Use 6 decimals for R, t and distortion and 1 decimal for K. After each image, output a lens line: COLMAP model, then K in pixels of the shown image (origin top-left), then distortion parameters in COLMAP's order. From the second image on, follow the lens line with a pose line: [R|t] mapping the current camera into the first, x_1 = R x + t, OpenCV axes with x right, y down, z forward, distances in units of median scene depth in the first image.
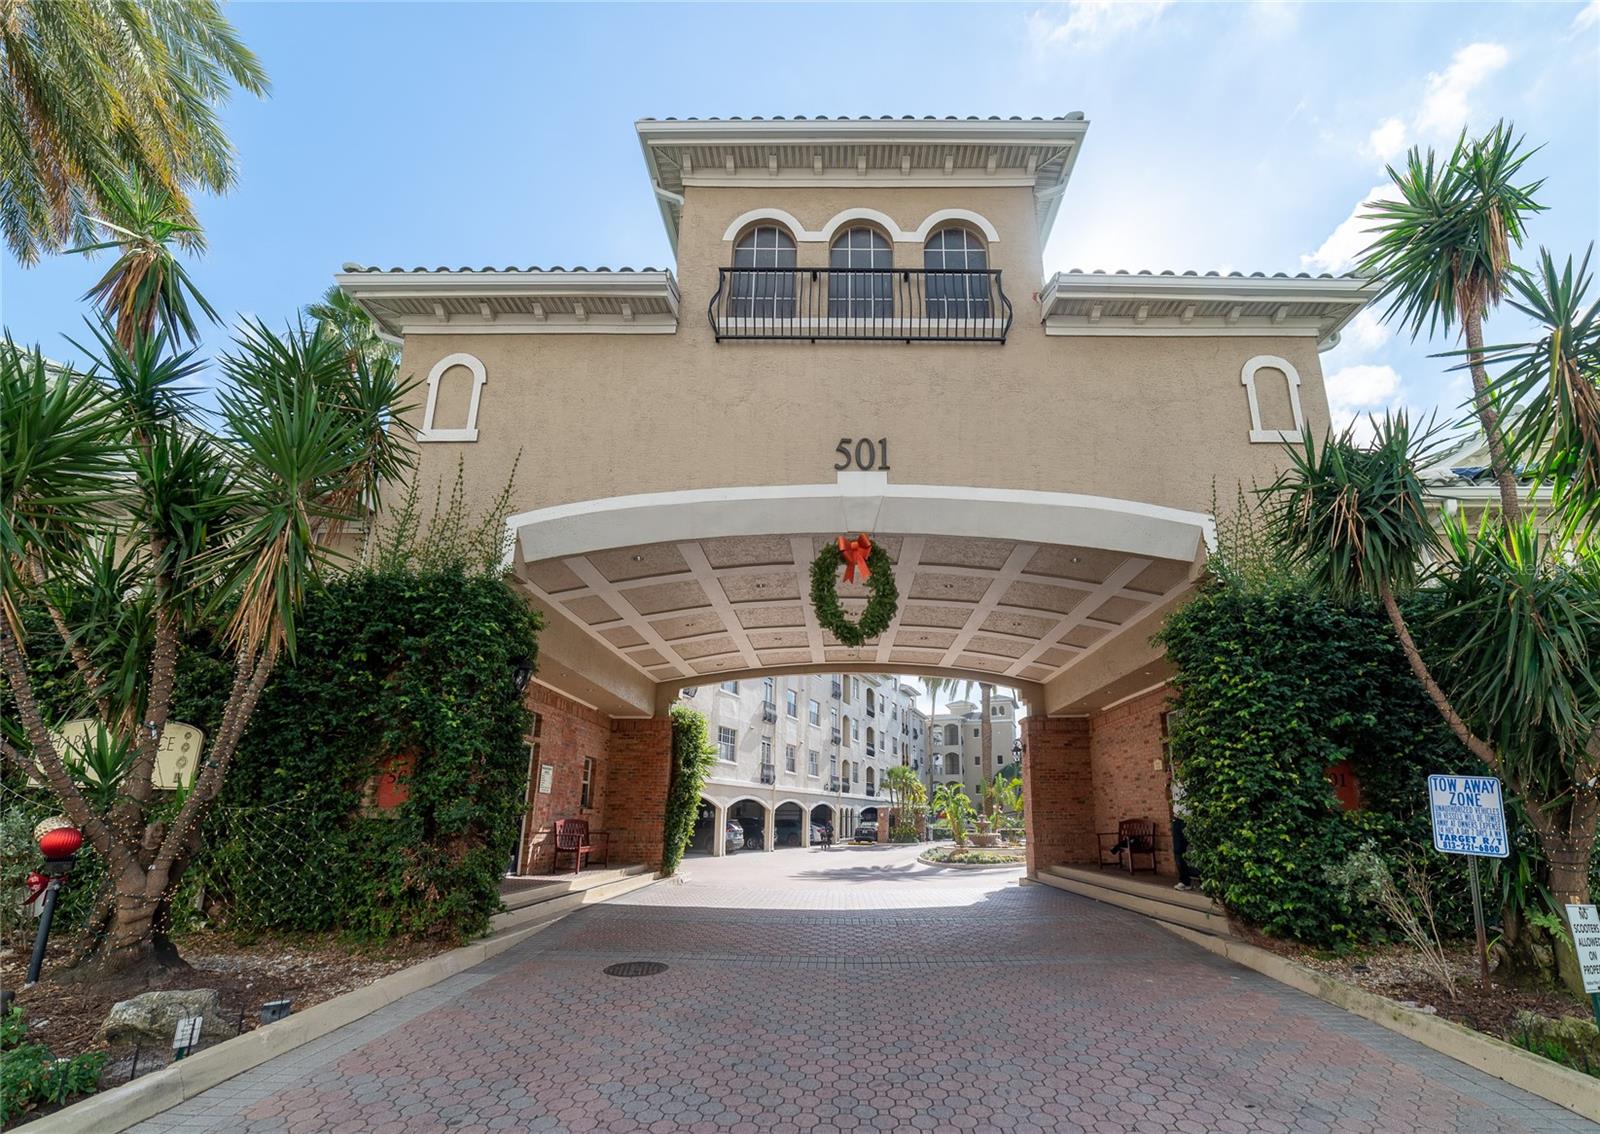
lens RADIAL K [[654.7, 0, 803.9], [0, 654.7, 657.8], [0, 0, 1]] dist [0.033584, -0.017565]
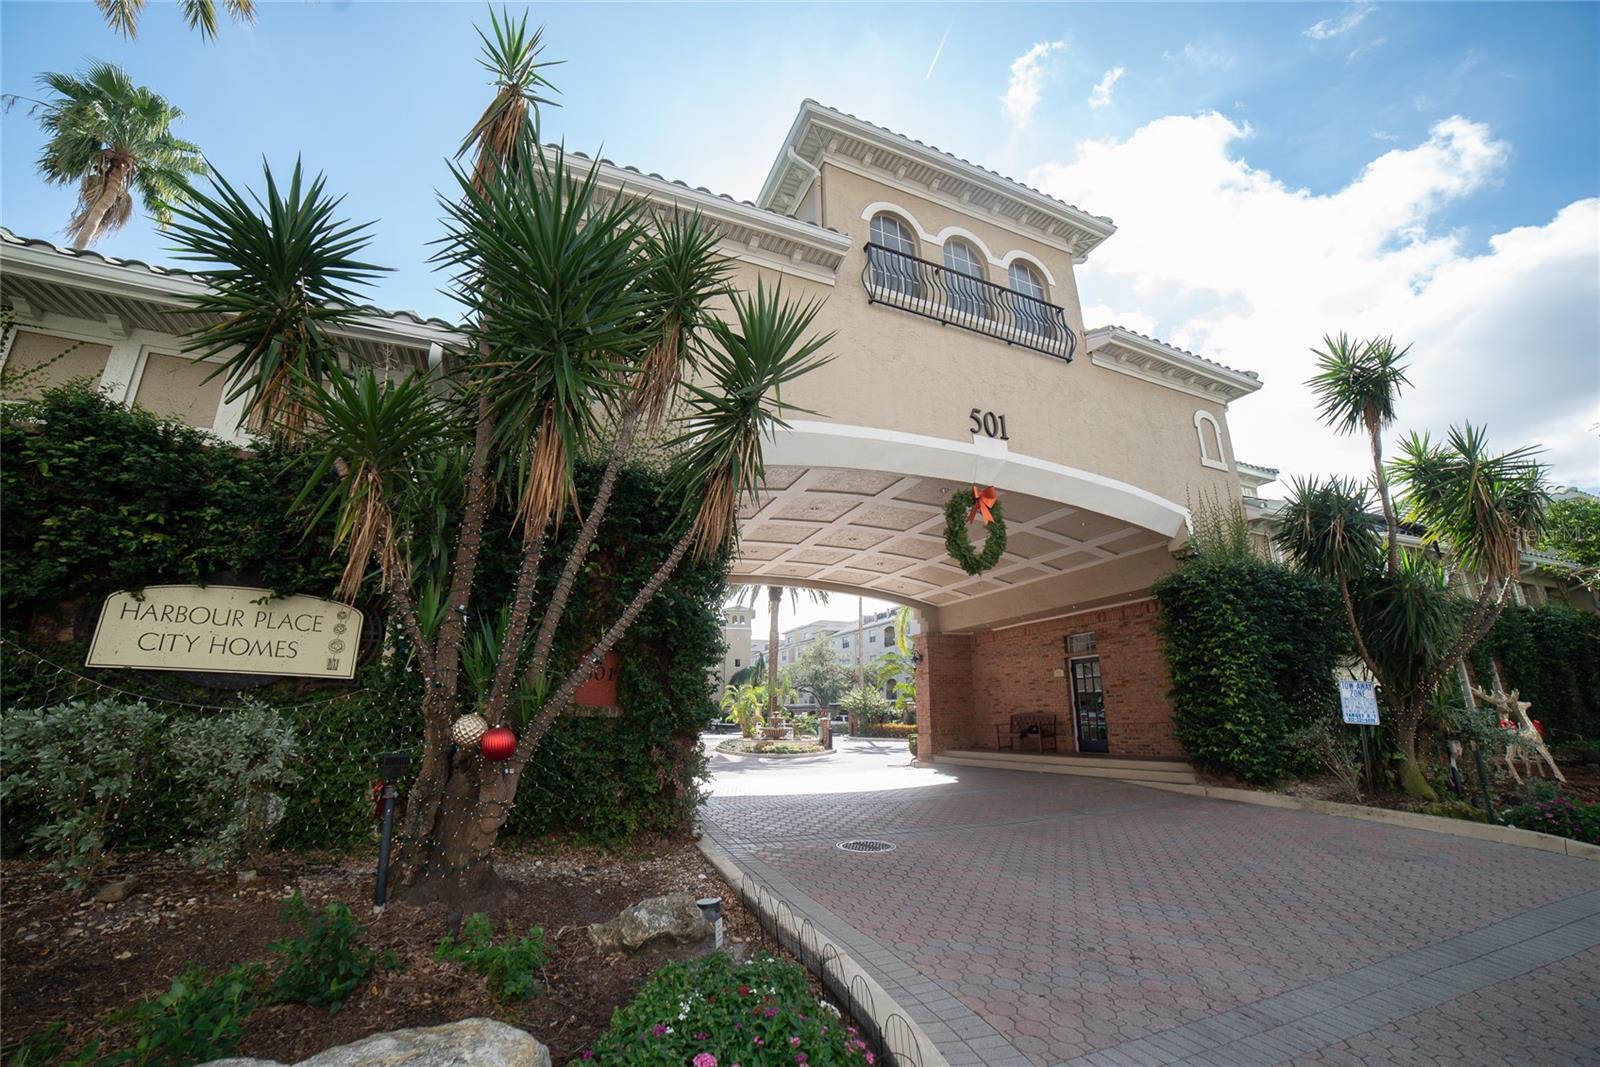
lens RADIAL K [[649.8, 0, 800.0], [0, 649.8, 533.5], [0, 0, 1]] dist [-0.027641, 0.000112]
pose [[0.911087, 0.105033, 0.398609, -0.721288], [-0.090002, 0.994349, -0.056295, 0.004895], [-0.402270, 0.015414, 0.915392, 0.000821]]
